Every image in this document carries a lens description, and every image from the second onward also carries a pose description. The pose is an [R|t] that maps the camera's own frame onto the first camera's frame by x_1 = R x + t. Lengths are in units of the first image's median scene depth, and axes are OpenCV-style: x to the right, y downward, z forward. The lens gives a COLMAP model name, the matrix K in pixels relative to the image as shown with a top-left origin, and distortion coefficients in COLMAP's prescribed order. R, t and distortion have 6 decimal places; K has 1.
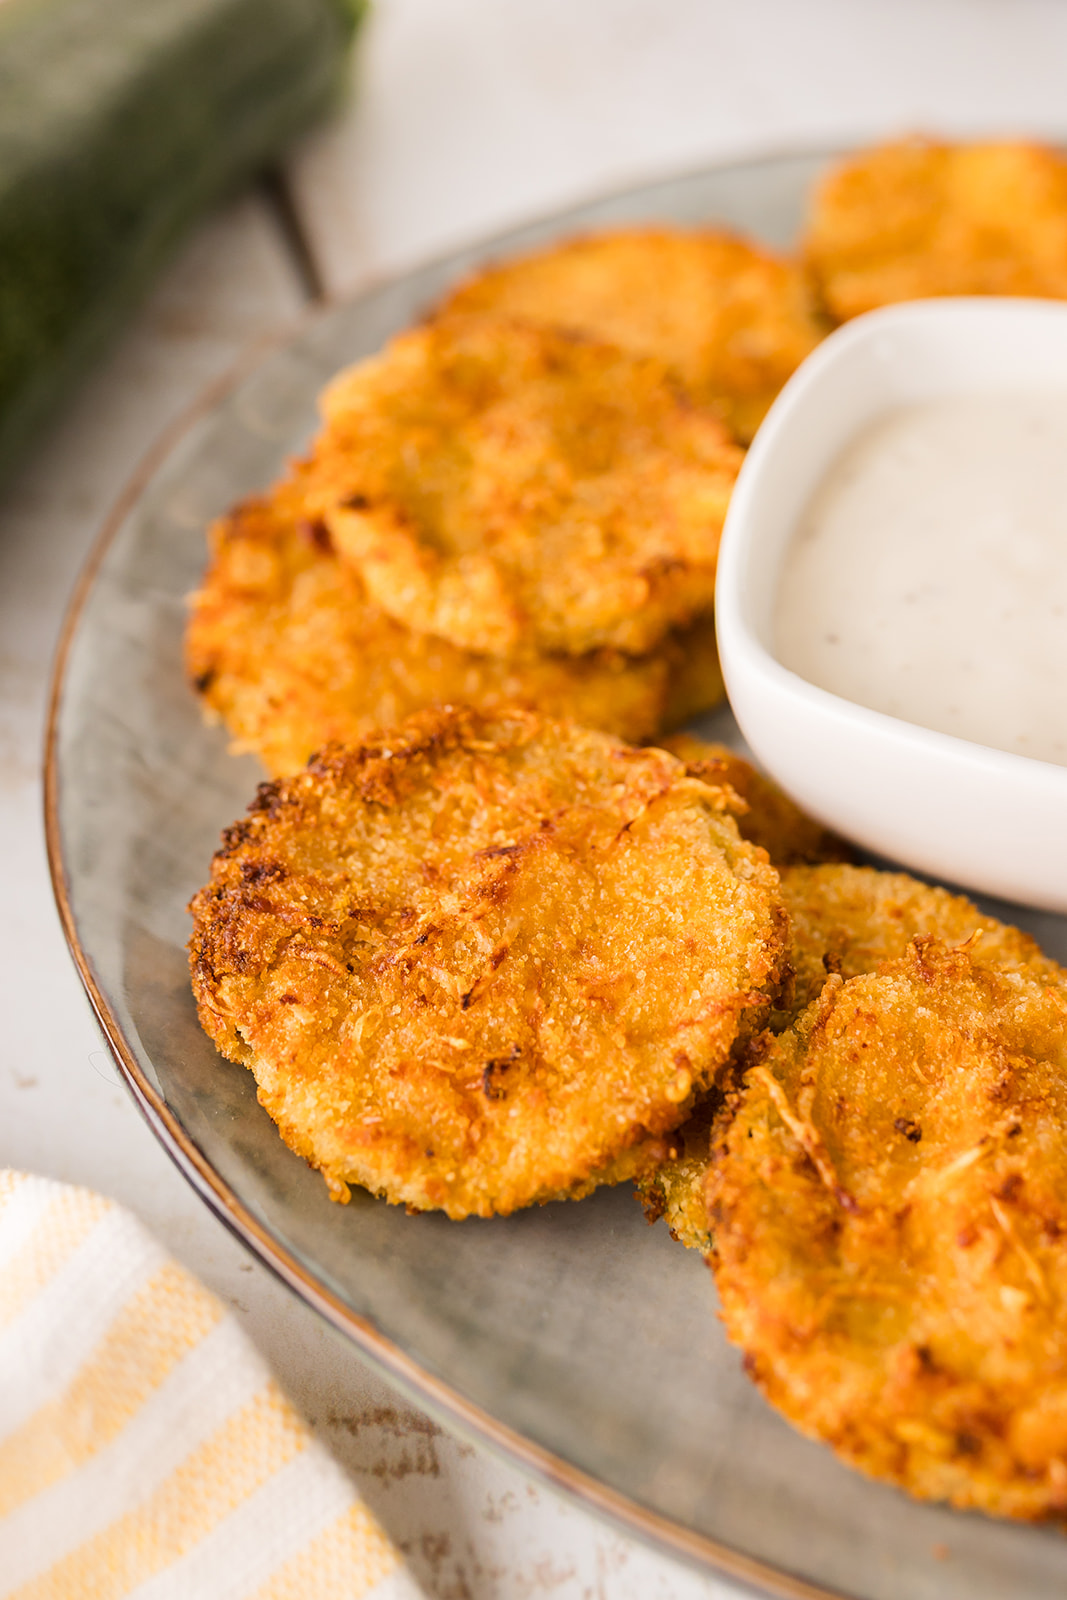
lens RADIAL K [[2282.4, 0, 535.3], [0, 2282.4, 700.8], [0, 0, 1]] dist [-0.007750, 0.000000]
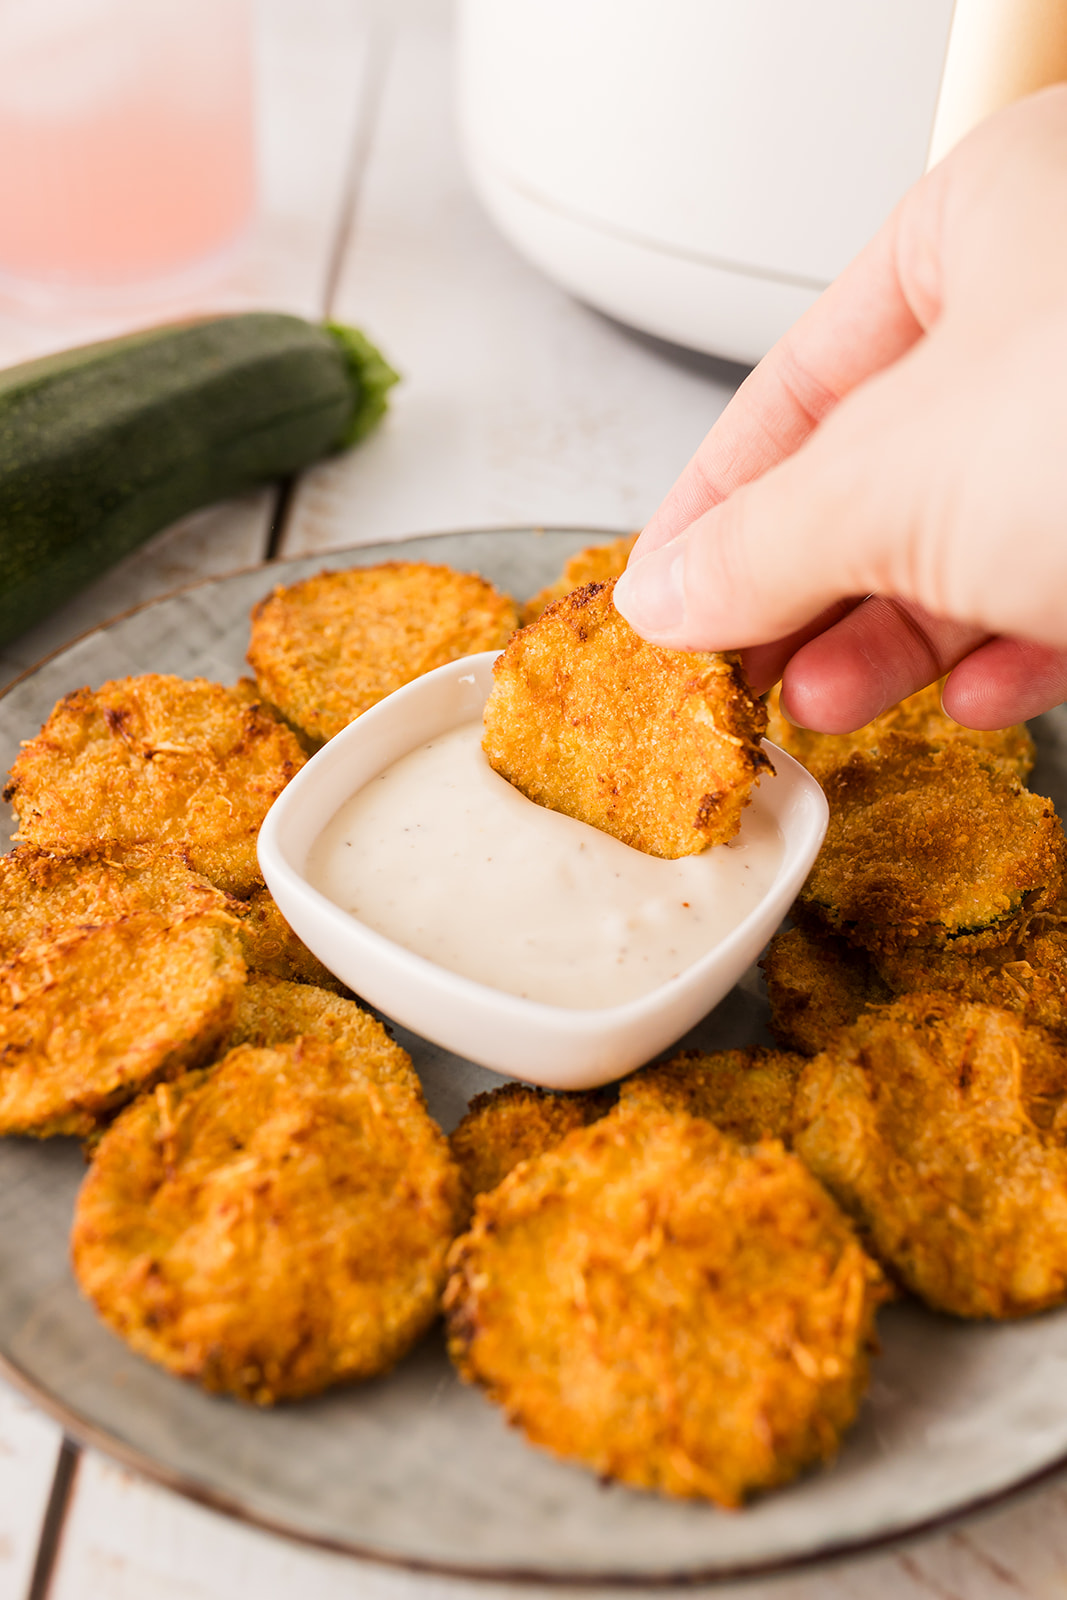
lens RADIAL K [[1841.8, 0, 539.1], [0, 1841.8, 787.8], [0, 0, 1]] dist [-0.004620, 0.000000]
pose [[0.962539, 0.201683, -0.181227, 0.532951], [-0.209656, 0.977436, -0.025767, -0.067729], [0.171941, 0.062797, 0.983104, -0.255564]]
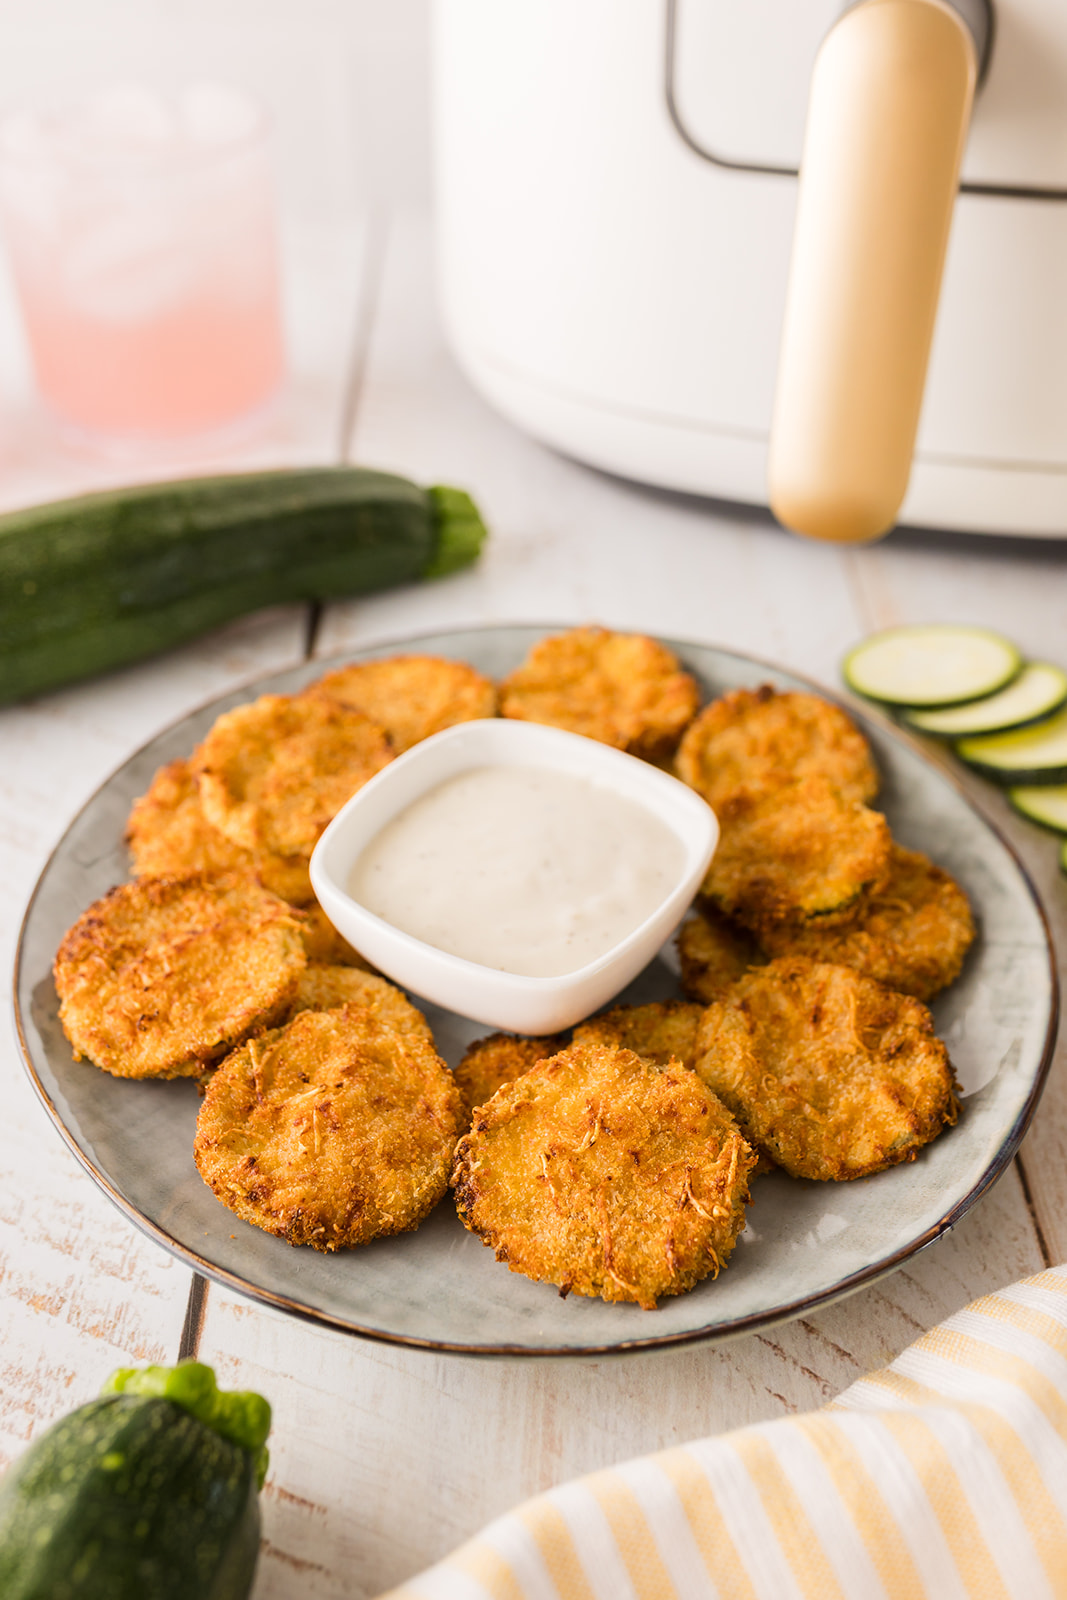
lens RADIAL K [[1642.4, 0, 520.5], [0, 1642.4, 808.0], [0, 0, 1]] dist [0.000726, 0.000000]
pose [[0.966281, 0.165425, -0.197321, 0.633238], [-0.173629, 0.984496, -0.024903, -0.076438], [0.190142, 0.058324, 0.980023, -0.591229]]
